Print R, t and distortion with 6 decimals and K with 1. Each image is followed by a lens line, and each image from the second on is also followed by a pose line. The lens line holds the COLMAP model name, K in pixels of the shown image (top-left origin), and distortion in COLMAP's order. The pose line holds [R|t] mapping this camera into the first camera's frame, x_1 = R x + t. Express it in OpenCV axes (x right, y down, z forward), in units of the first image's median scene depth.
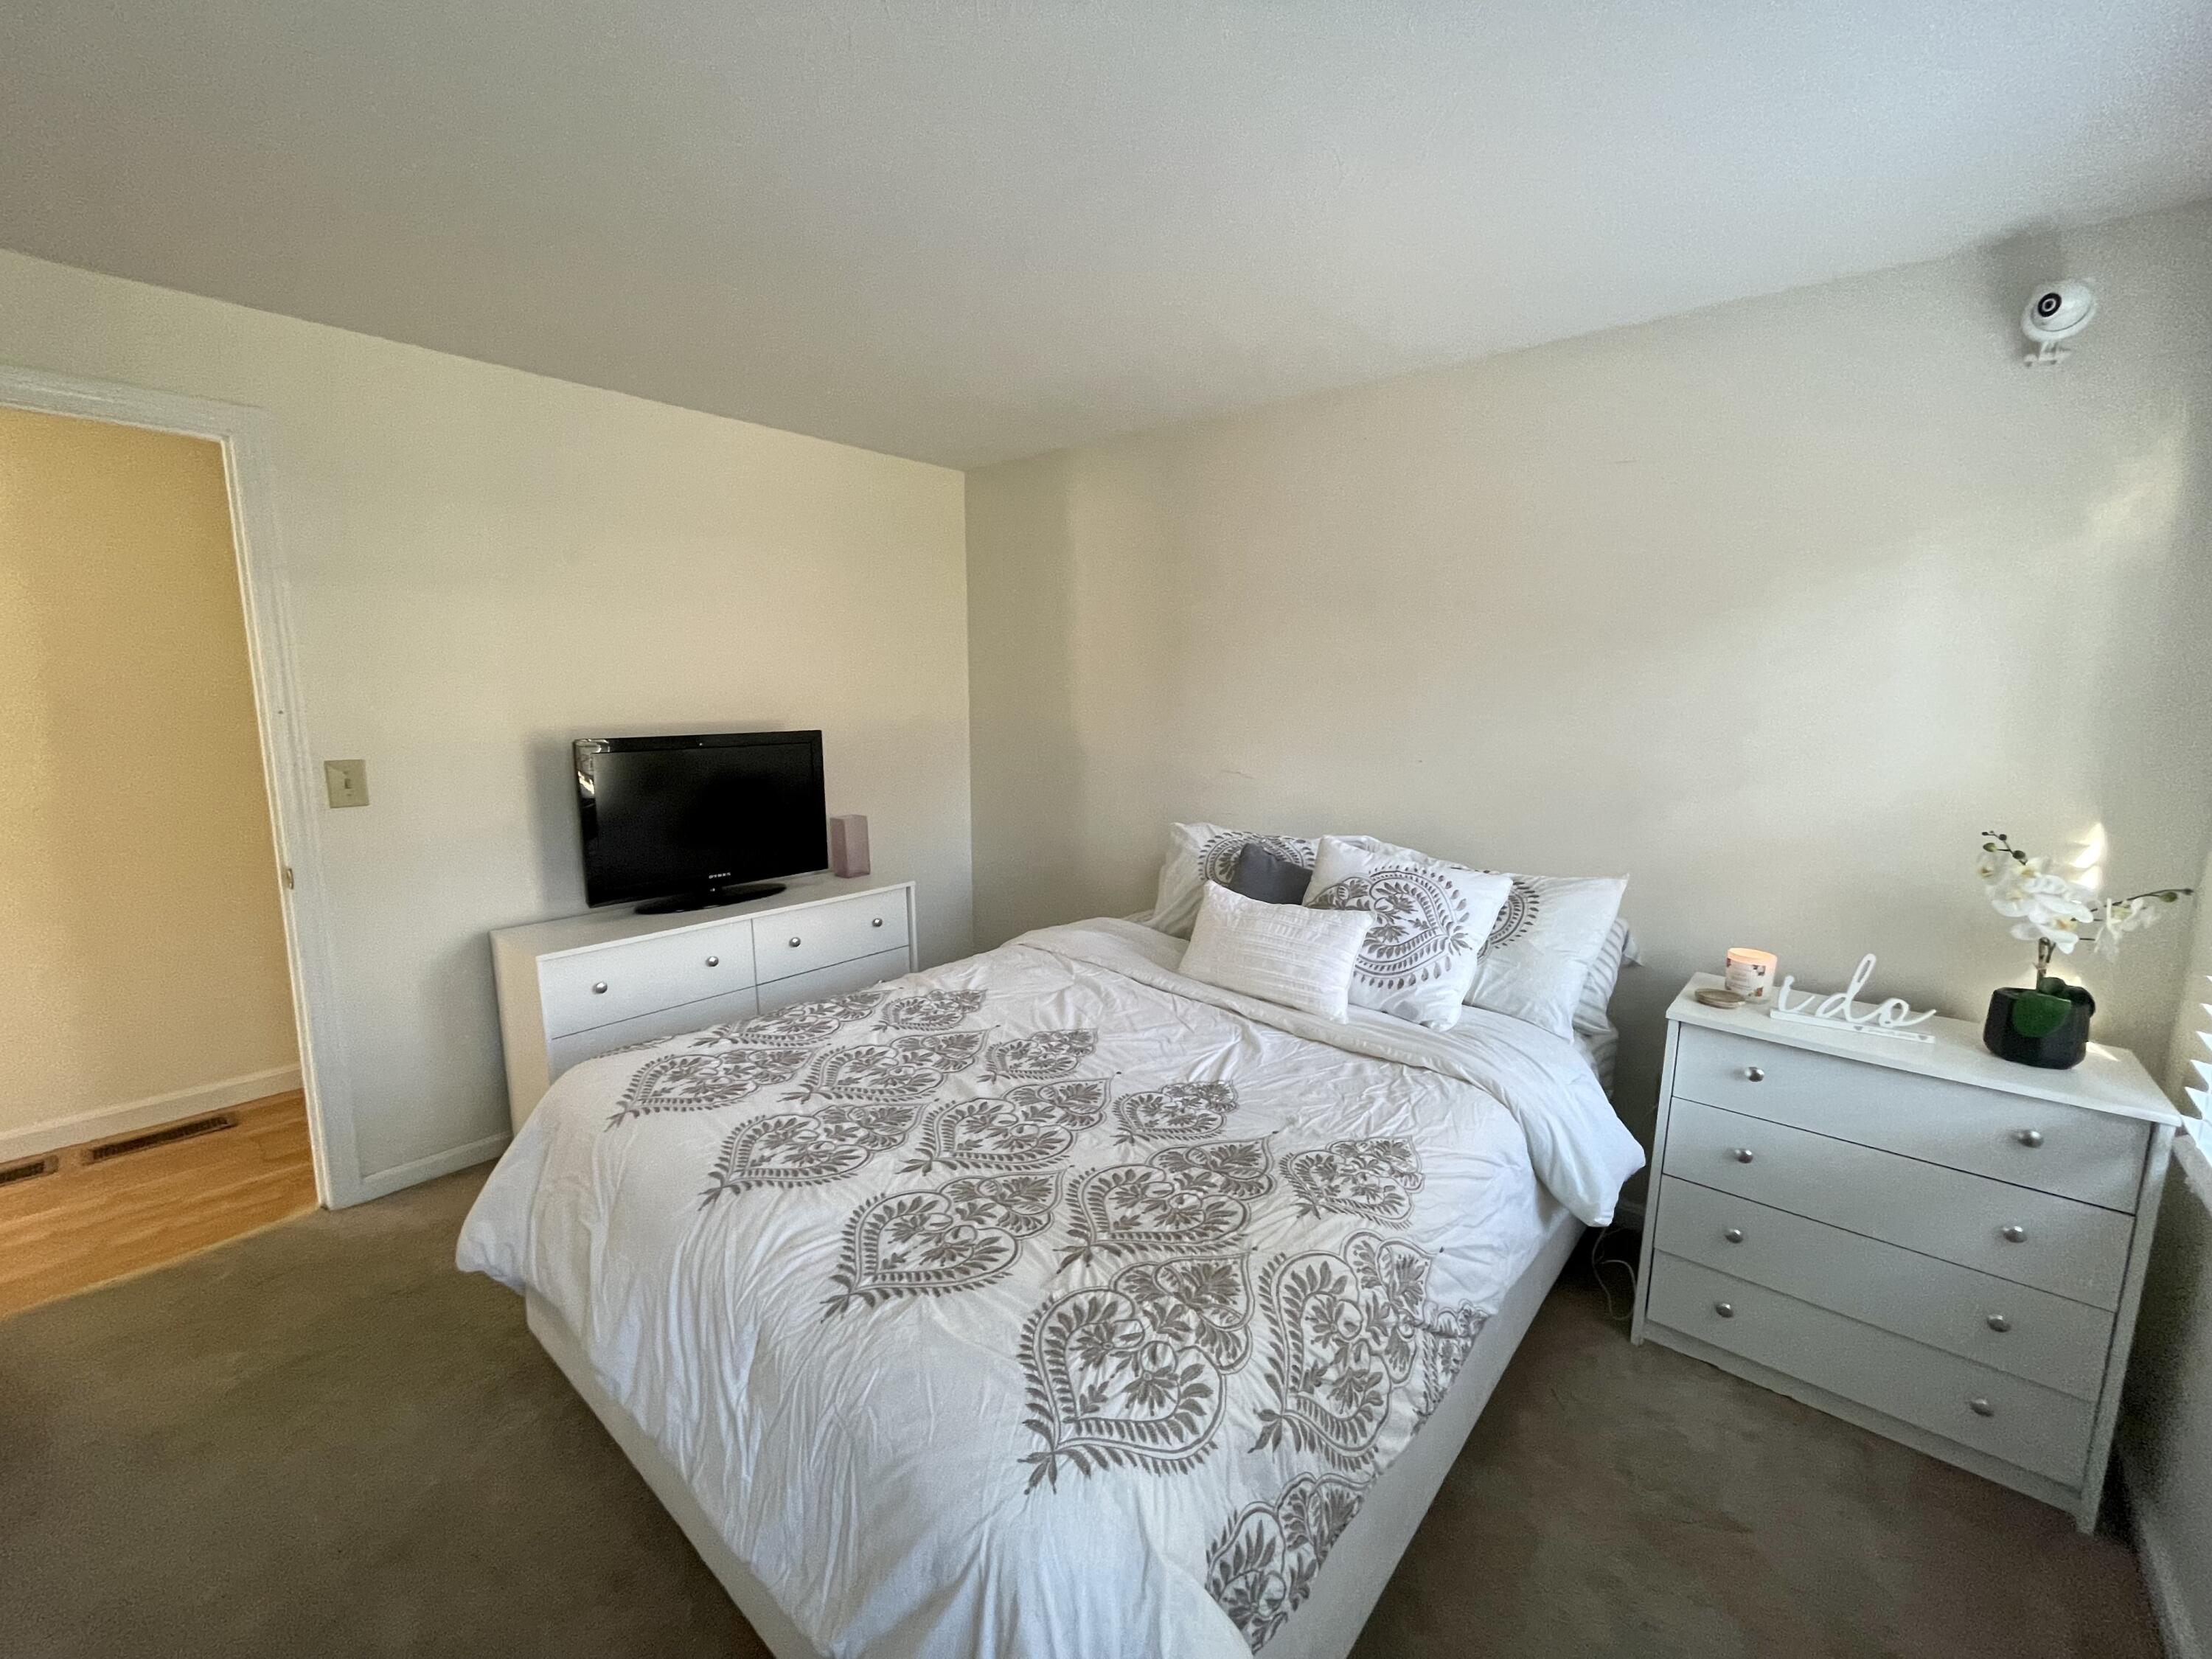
lens RADIAL K [[899.1, 0, 1086.5], [0, 899.1, 819.1], [0, 0, 1]] dist [-0.001571, 0.001294]
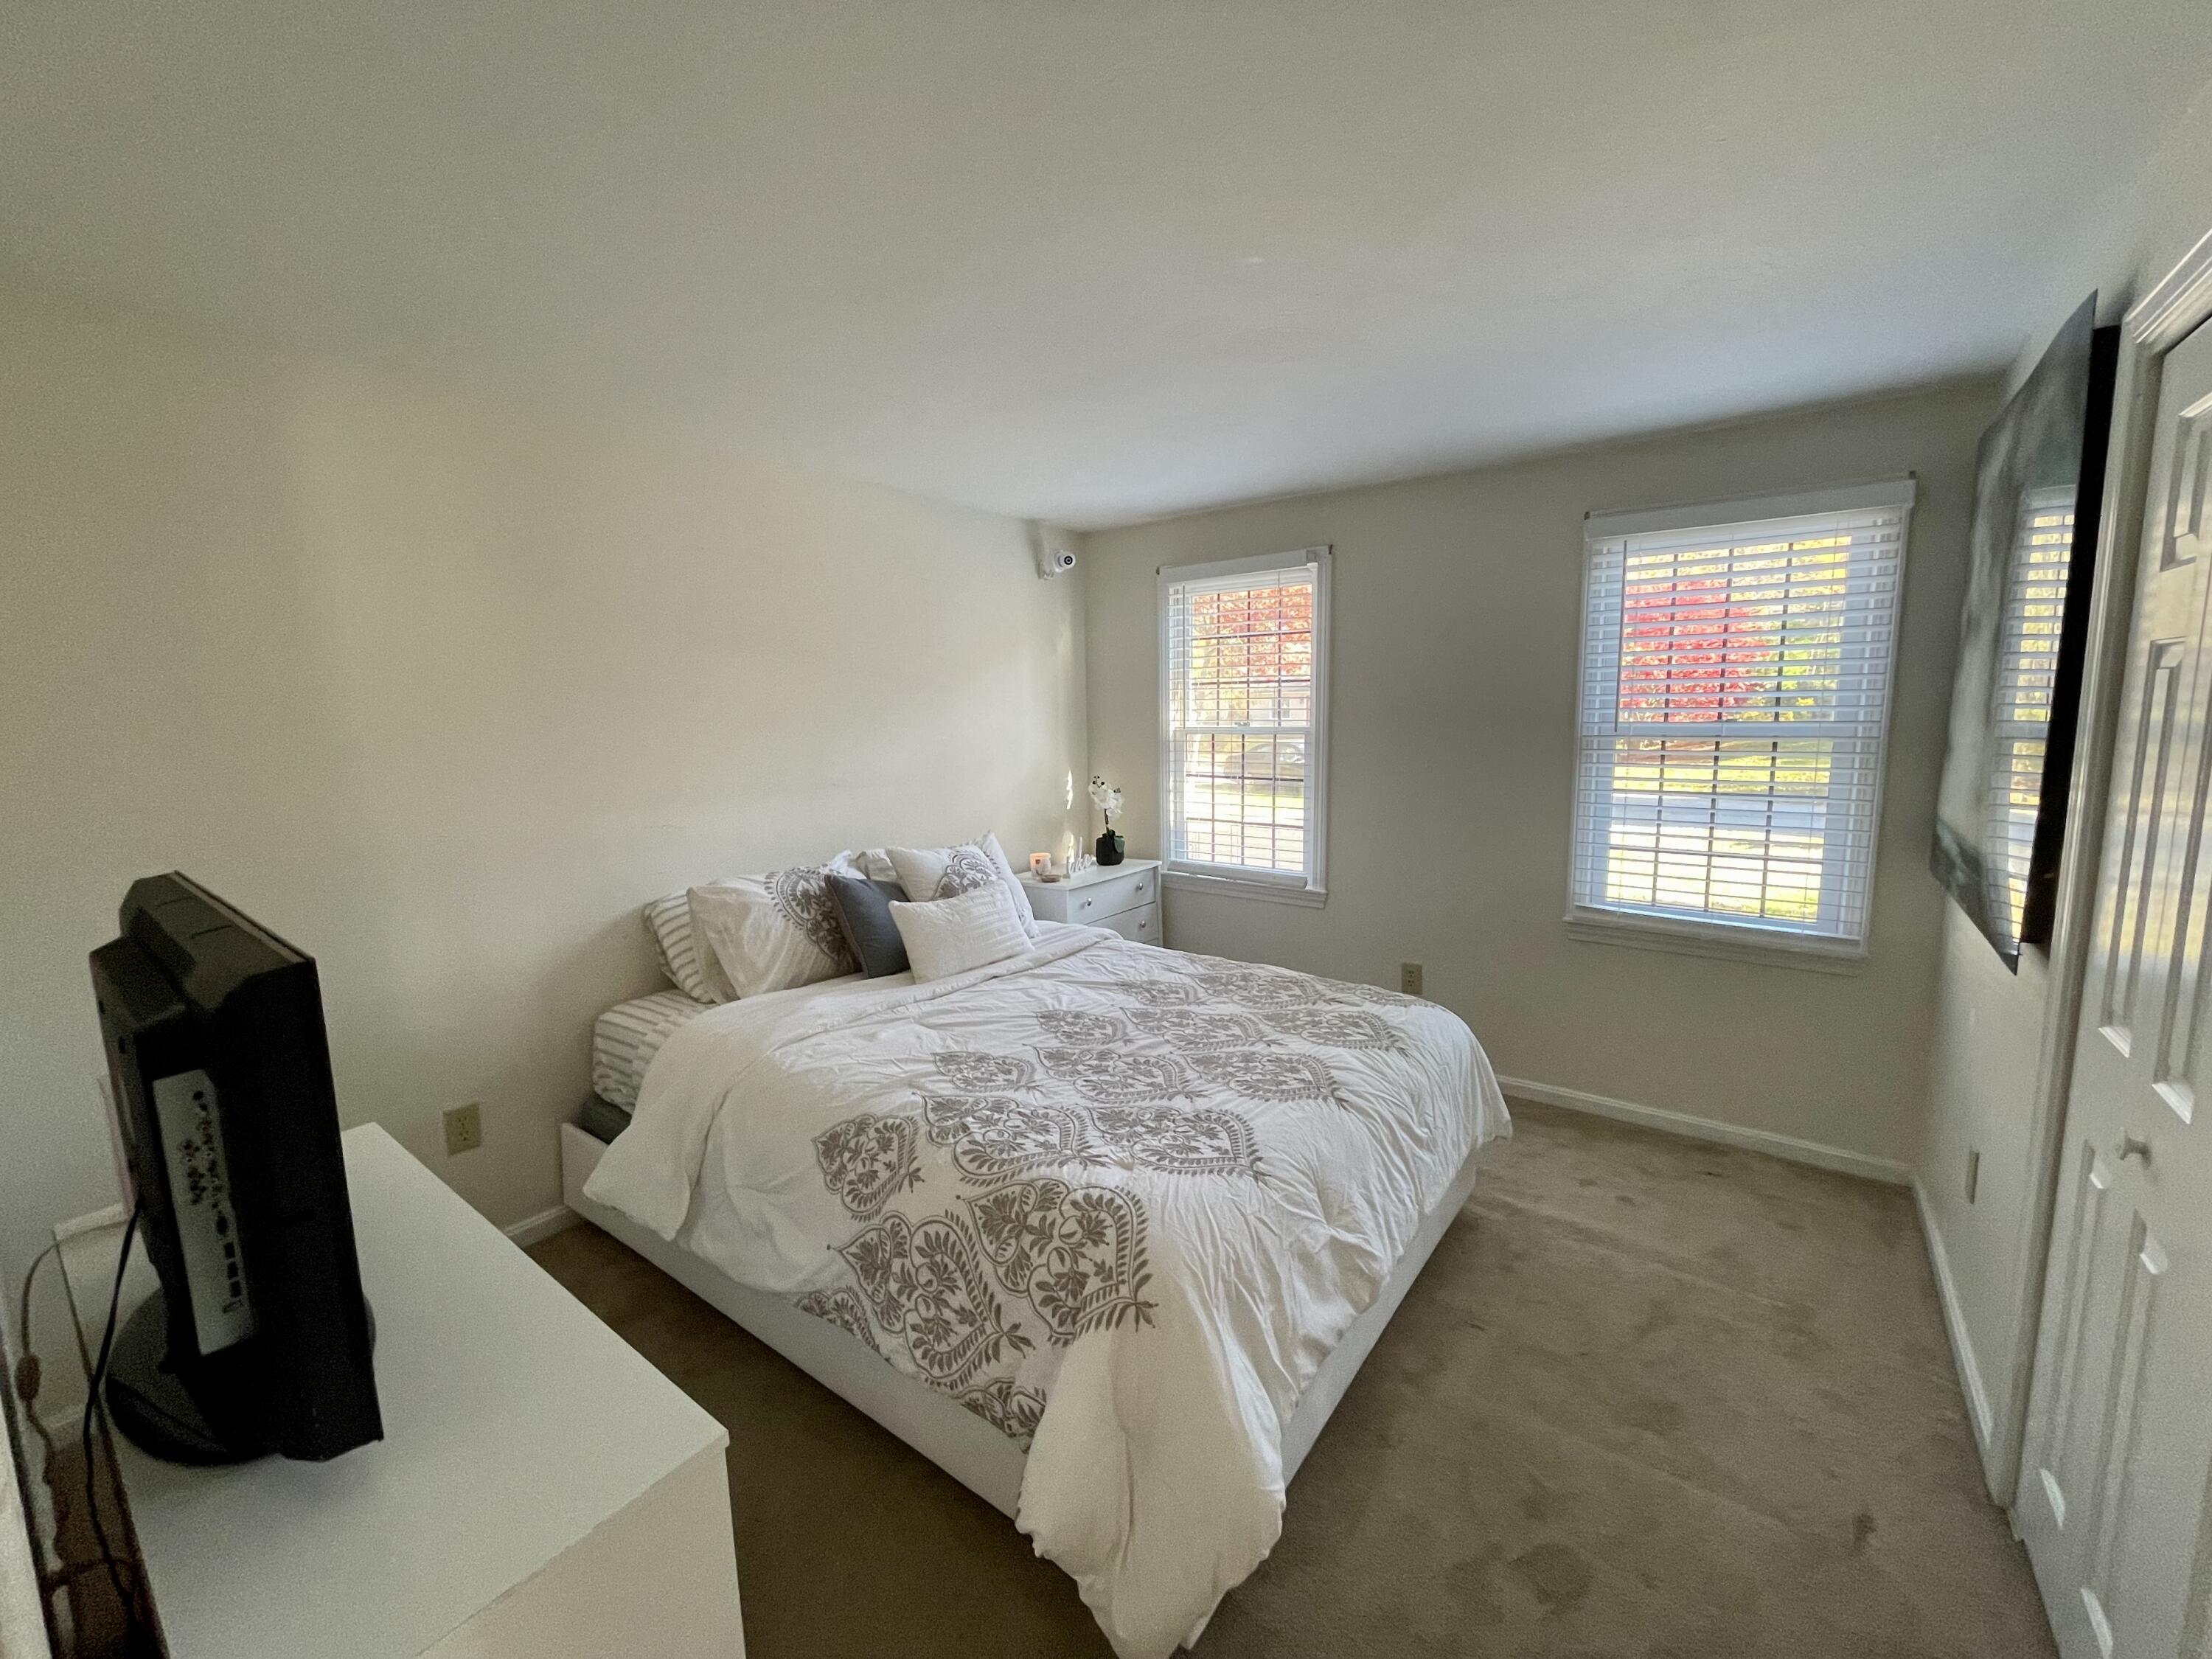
lens RADIAL K [[899.1, 0, 1089.7], [0, 899.1, 830.3], [0, 0, 1]] dist [-0.001571, 0.001294]
pose [[-0.073071, -0.145010, 0.986728, -1.317595], [0.163007, 0.974332, 0.155260, -0.206839], [-0.983915, 0.172189, -0.047558, 1.069843]]
